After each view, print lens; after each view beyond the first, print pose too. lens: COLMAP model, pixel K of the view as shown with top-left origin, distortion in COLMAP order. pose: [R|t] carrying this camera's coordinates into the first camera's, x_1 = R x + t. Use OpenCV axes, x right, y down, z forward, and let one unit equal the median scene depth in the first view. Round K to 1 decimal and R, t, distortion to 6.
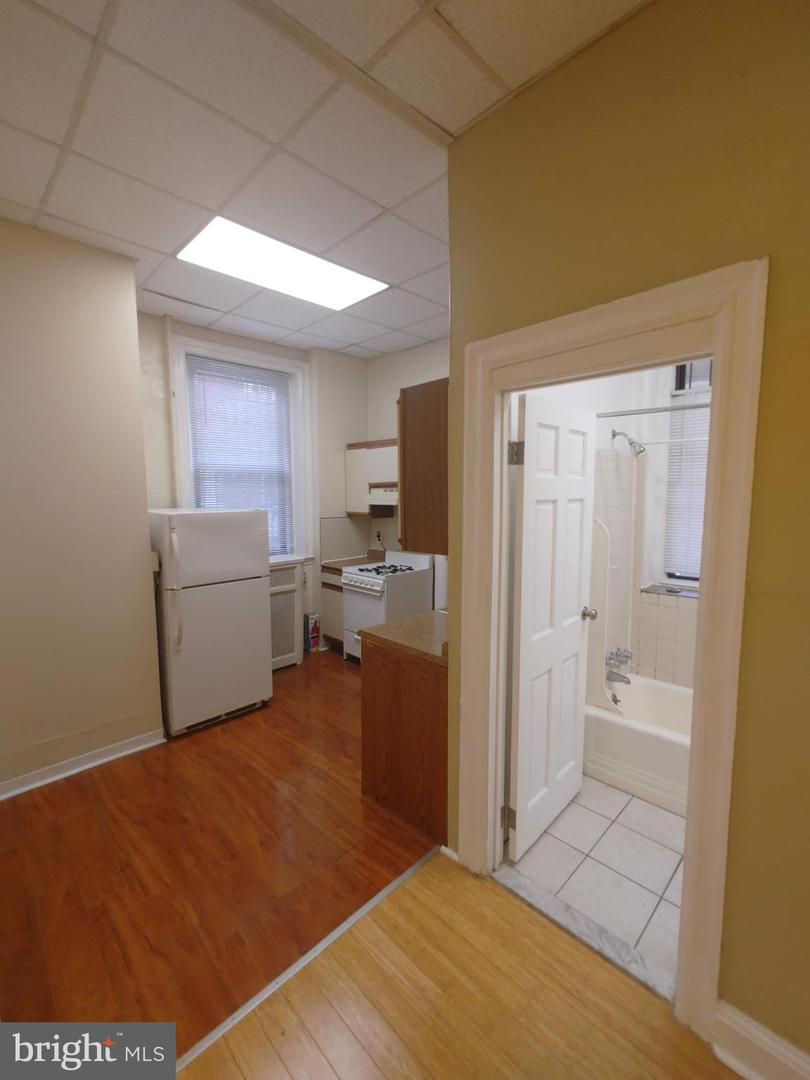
lens RADIAL K [[461.3, 0, 404.4], [0, 461.3, 539.0], [0, 0, 1]] dist [0.000028, 0.000703]
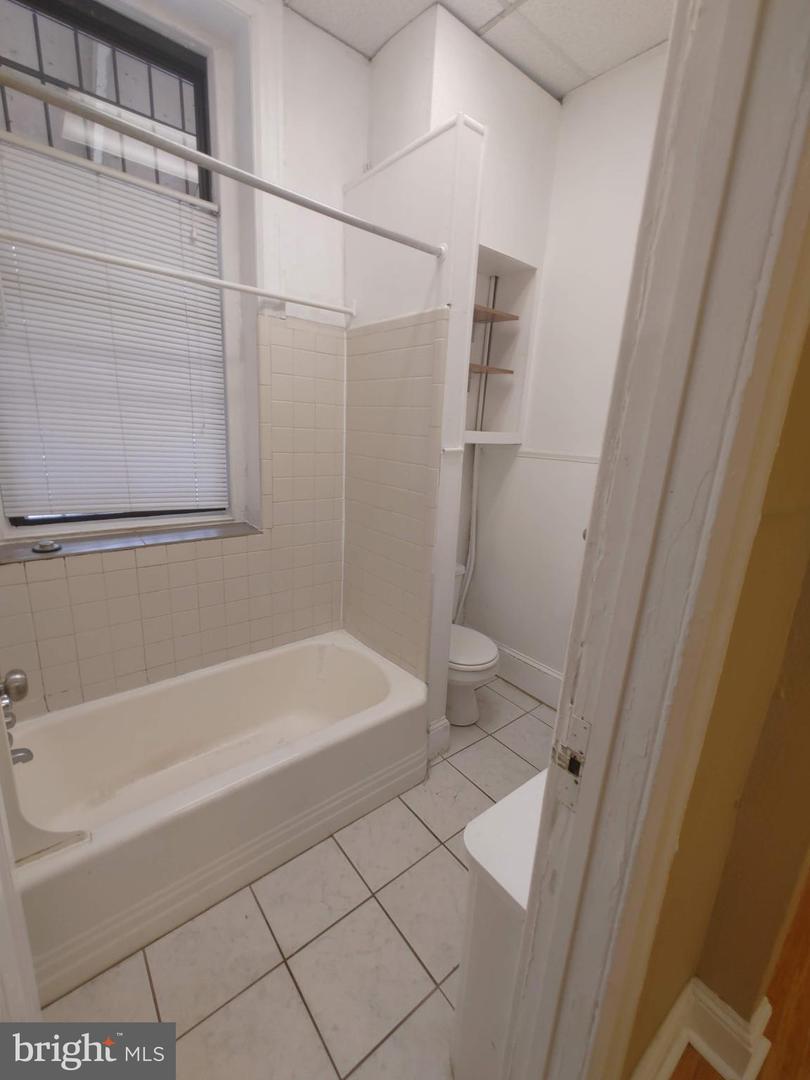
lens RADIAL K [[461.3, 0, 406.8], [0, 461.3, 543.0], [0, 0, 1]] dist [0.000028, 0.000703]
pose [[0.090426, -0.236655, 0.967377, 0.136432], [0.046414, 0.971302, 0.233276, -0.001107], [-0.994821, 0.023806, 0.098815, 0.715626]]
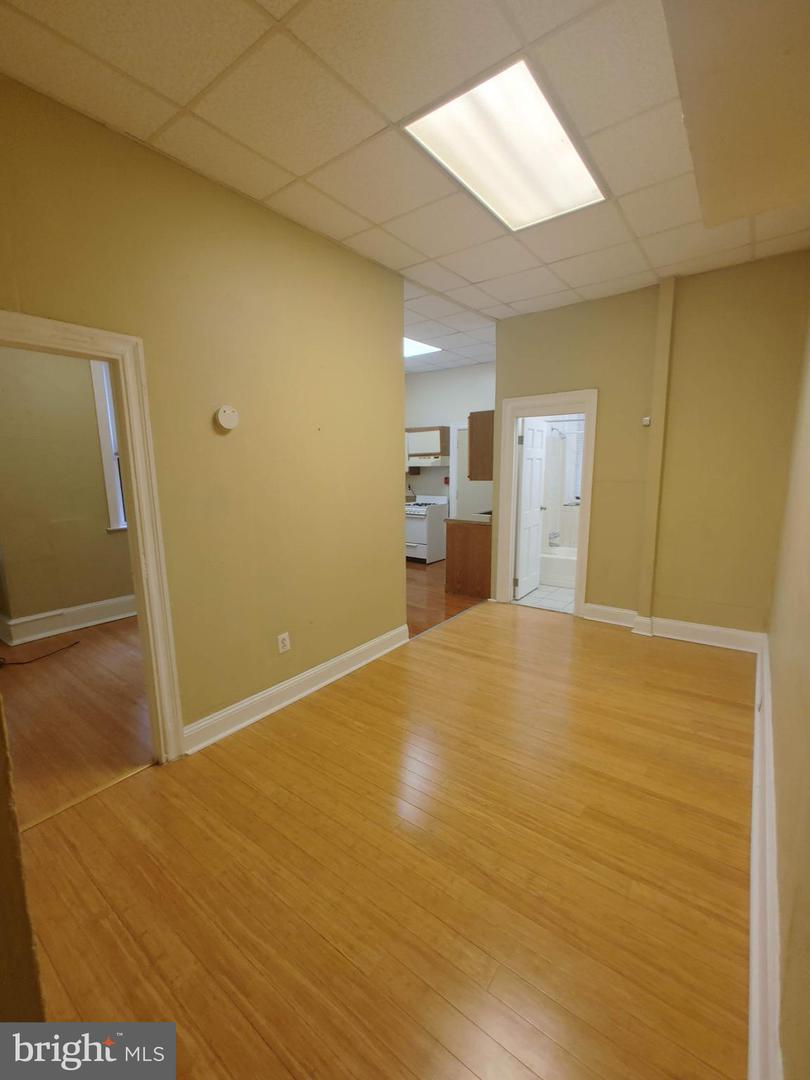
lens RADIAL K [[461.3, 0, 405.1], [0, 461.3, 540.3], [0, 0, 1]] dist [0.000028, 0.000703]
pose [[0.989301, -0.024552, 0.143811, -0.699443], [0.016318, 0.998174, 0.058157, 0.193779], [-0.144976, -0.055188, 0.987895, -1.347597]]
